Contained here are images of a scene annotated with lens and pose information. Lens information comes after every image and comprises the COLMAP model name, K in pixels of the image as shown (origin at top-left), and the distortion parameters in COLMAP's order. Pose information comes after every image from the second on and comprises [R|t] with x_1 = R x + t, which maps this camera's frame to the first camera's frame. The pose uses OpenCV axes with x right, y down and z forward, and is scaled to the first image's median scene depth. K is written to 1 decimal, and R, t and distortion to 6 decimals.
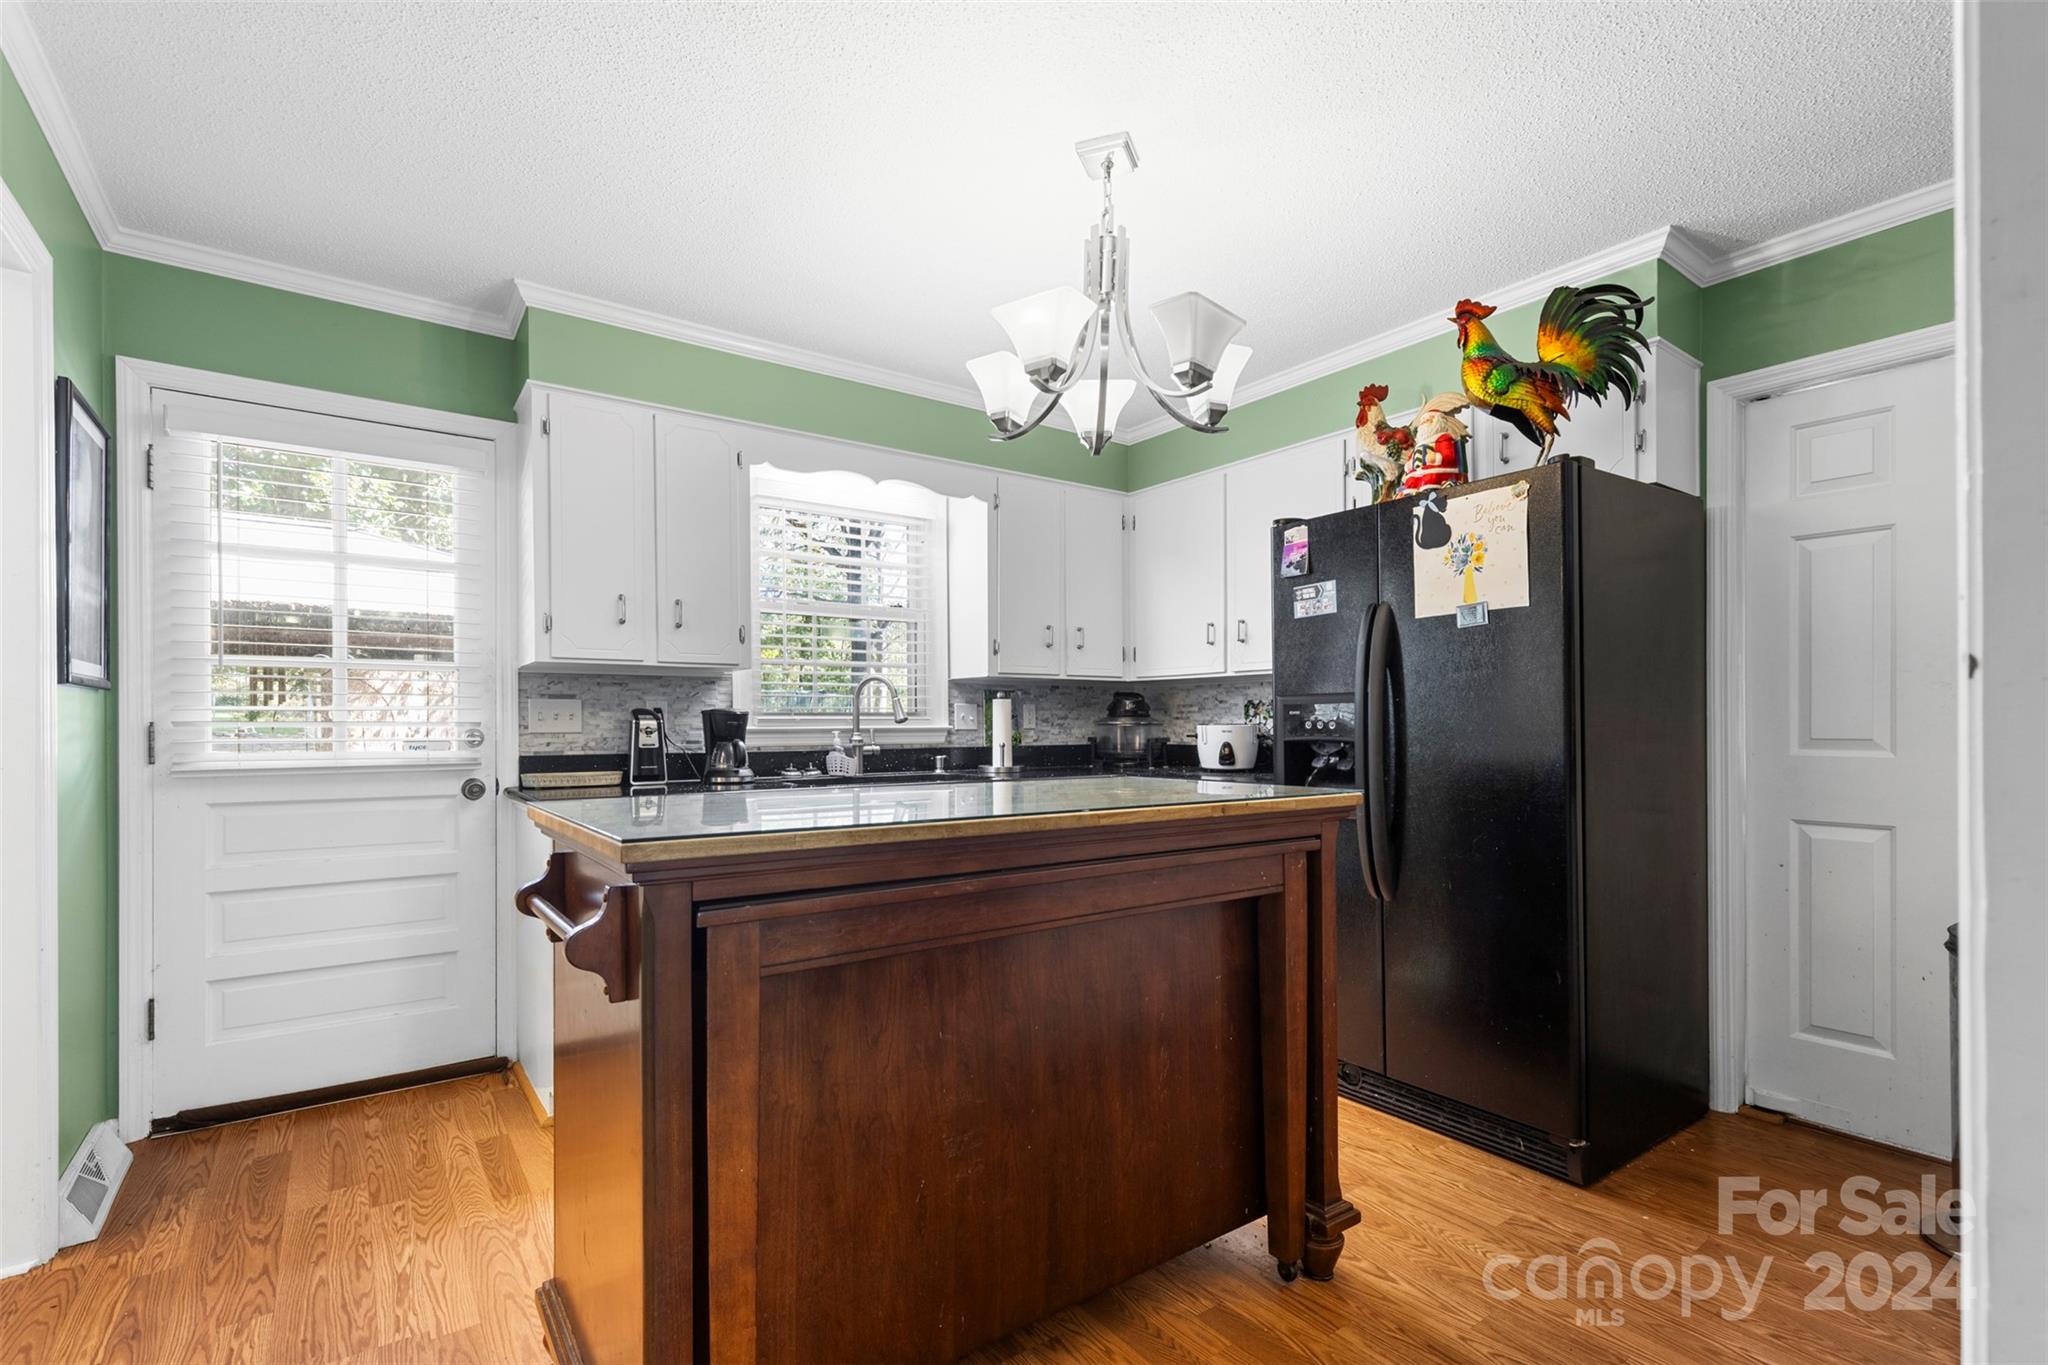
lens RADIAL K [[956.0, 0, 1028.5], [0, 956.0, 701.1], [0, 0, 1]] dist [0.001150, -0.000209]
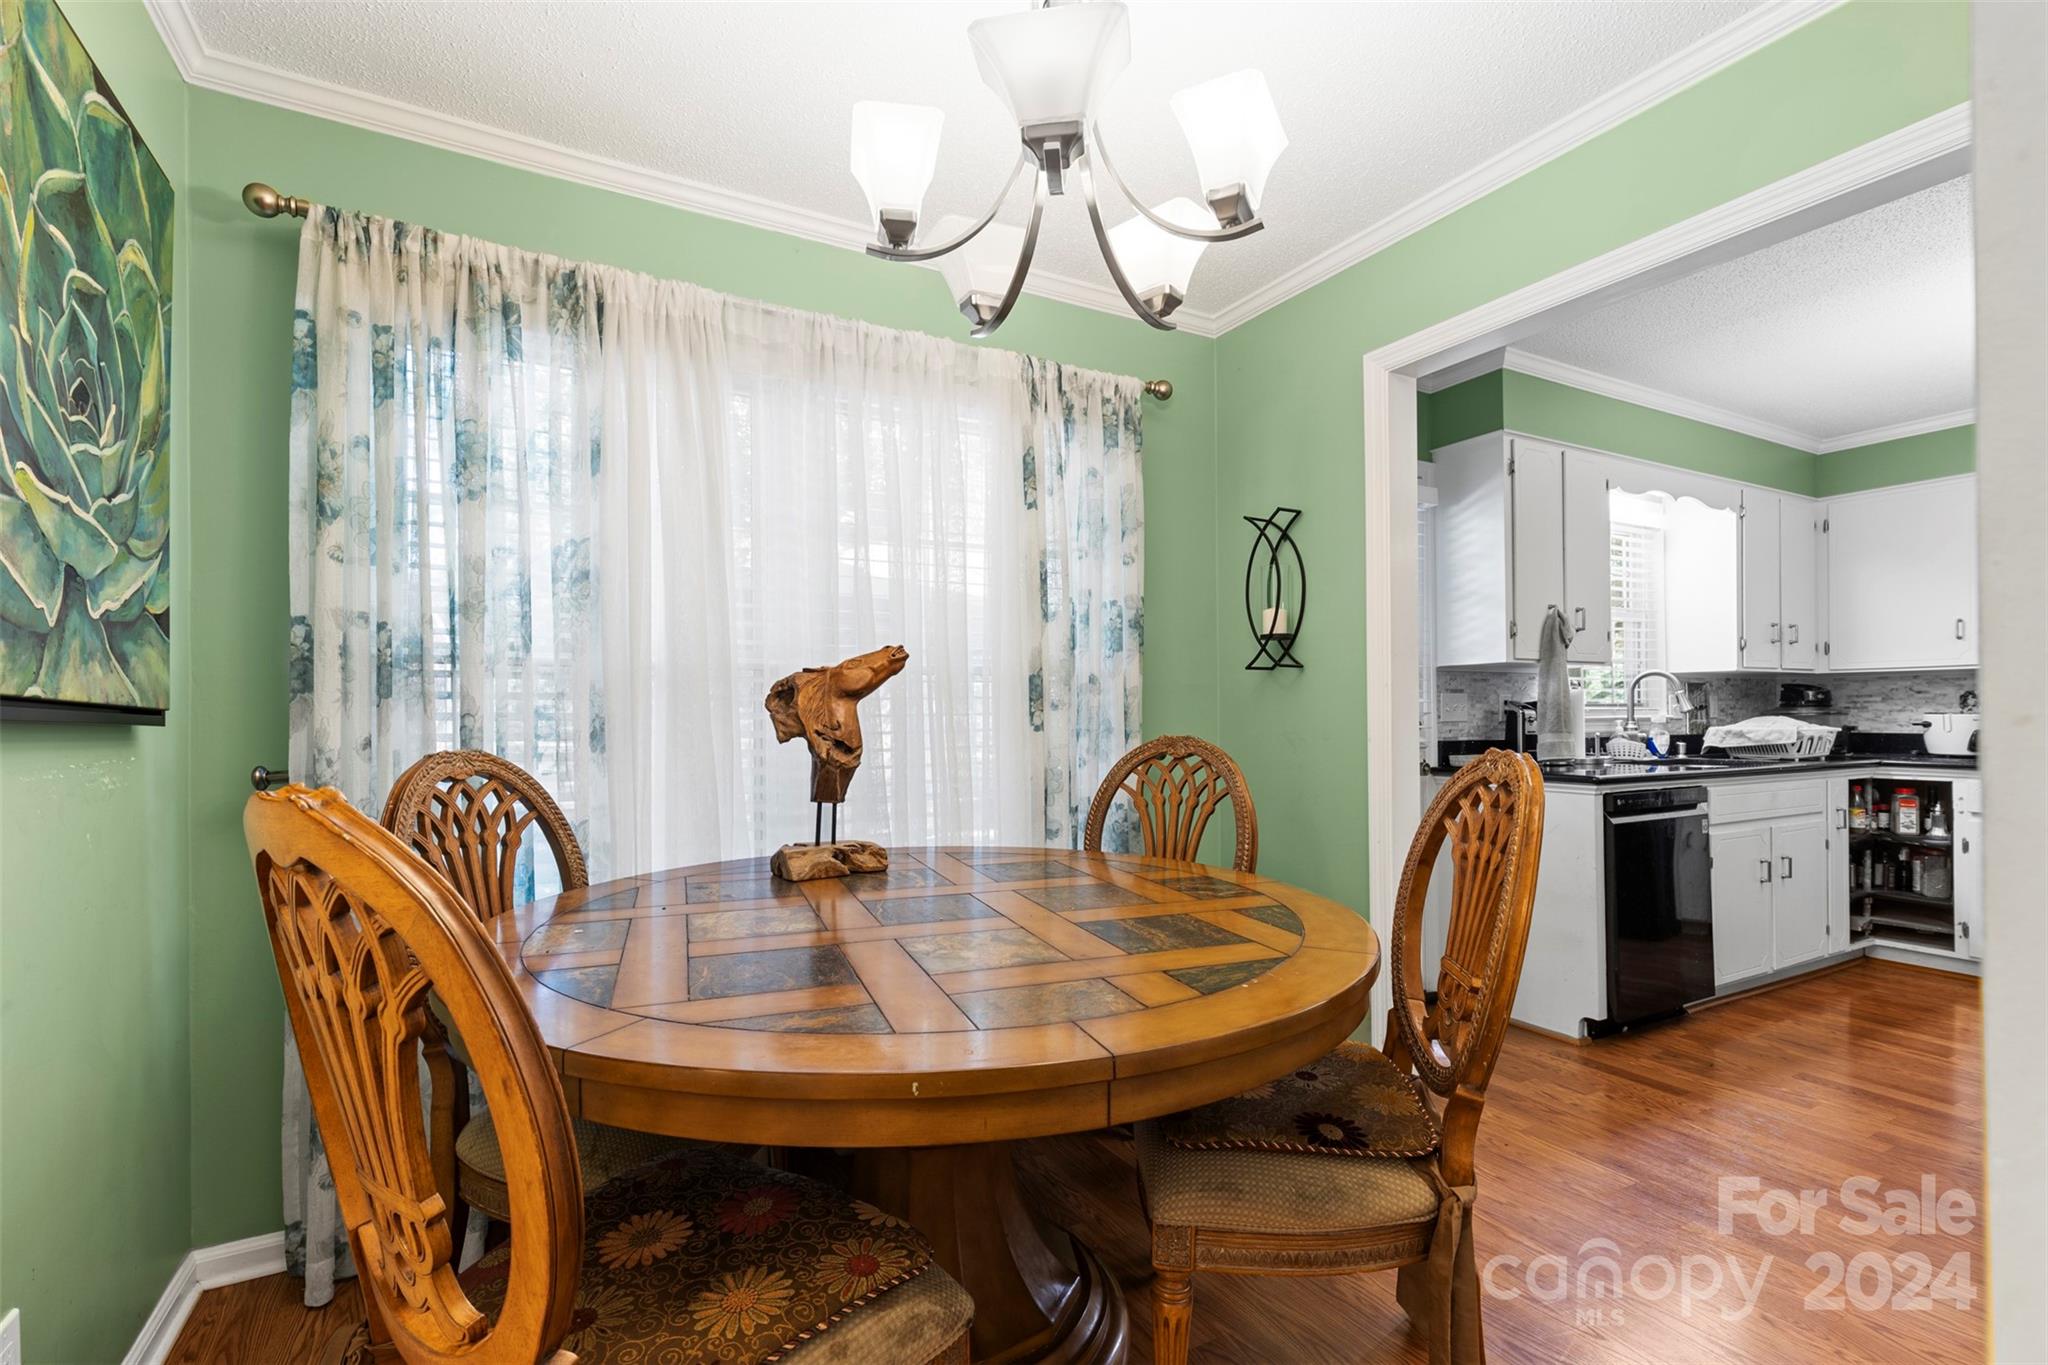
lens RADIAL K [[956.0, 0, 1026.8], [0, 956.0, 700.6], [0, 0, 1]] dist [0.001150, -0.000209]
pose [[0.991896, -0.002272, -0.127031, -0.684380], [0.003795, 0.999924, 0.011745, -0.007001], [0.126994, -0.012131, 0.991829, -0.191622]]
